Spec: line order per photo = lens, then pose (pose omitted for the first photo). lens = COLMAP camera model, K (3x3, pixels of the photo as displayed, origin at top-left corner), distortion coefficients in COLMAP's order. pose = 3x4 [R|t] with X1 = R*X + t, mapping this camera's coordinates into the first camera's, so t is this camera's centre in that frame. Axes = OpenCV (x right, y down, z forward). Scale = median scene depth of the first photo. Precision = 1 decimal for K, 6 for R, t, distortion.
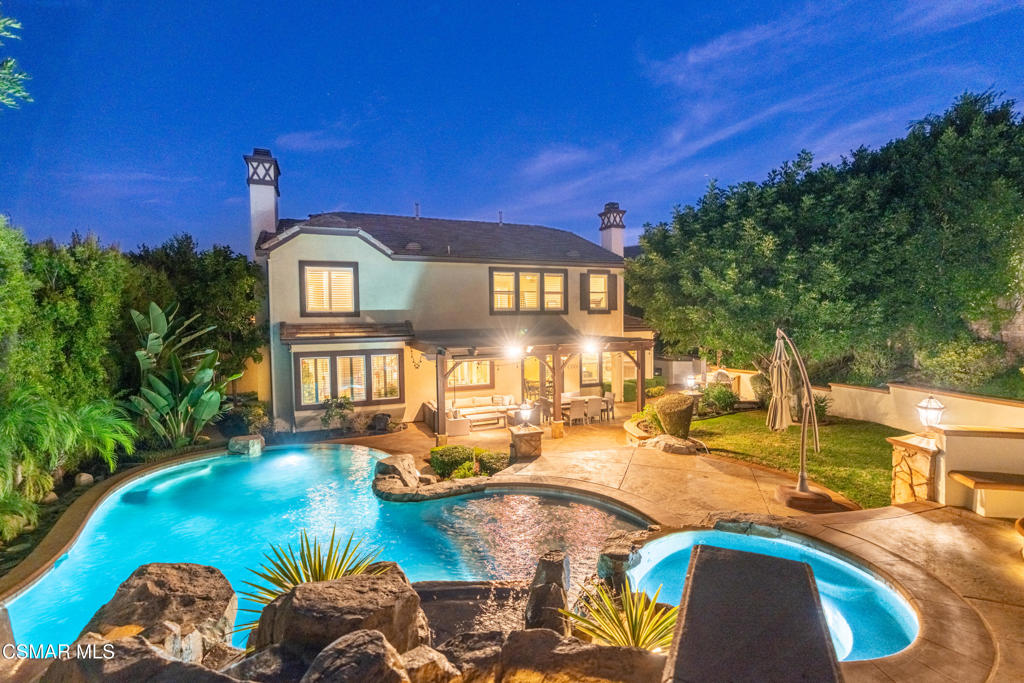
lens RADIAL K [[466.4, 0, 524.5], [0, 466.4, 341.9], [0, 0, 1]] dist [0.000559, -0.000047]
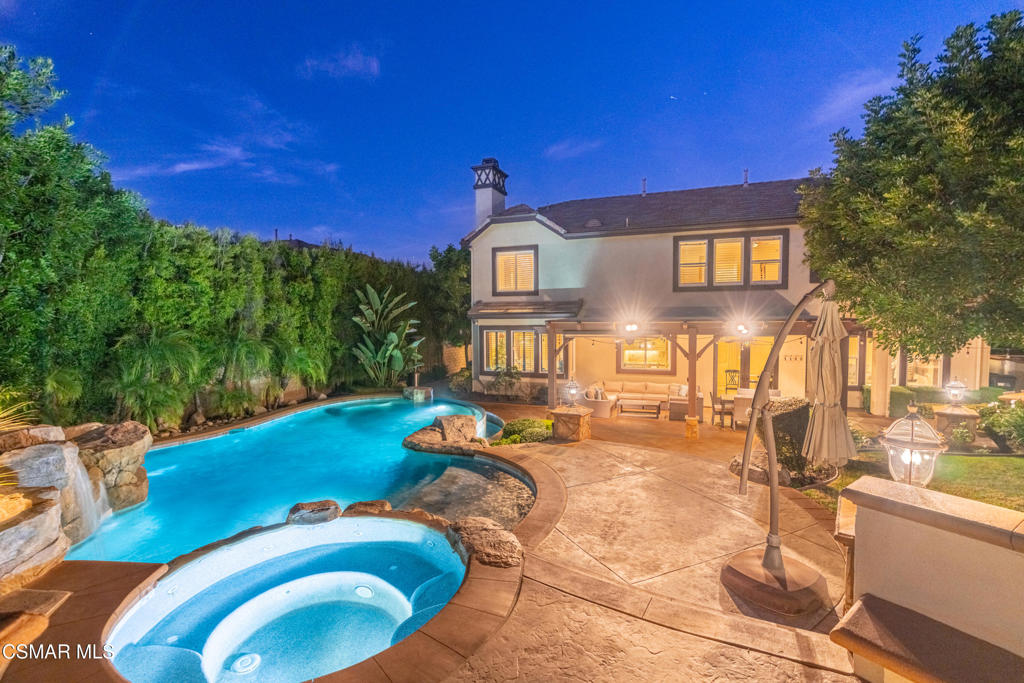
lens RADIAL K [[466.4, 0, 524.5], [0, 466.4, 341.9], [0, 0, 1]] dist [0.000559, -0.000047]
pose [[0.730206, 0.045620, -0.681703, 0.370584], [-0.033961, 0.998958, 0.030474, 0.022166], [0.682383, 0.000899, 0.730995, 0.194590]]
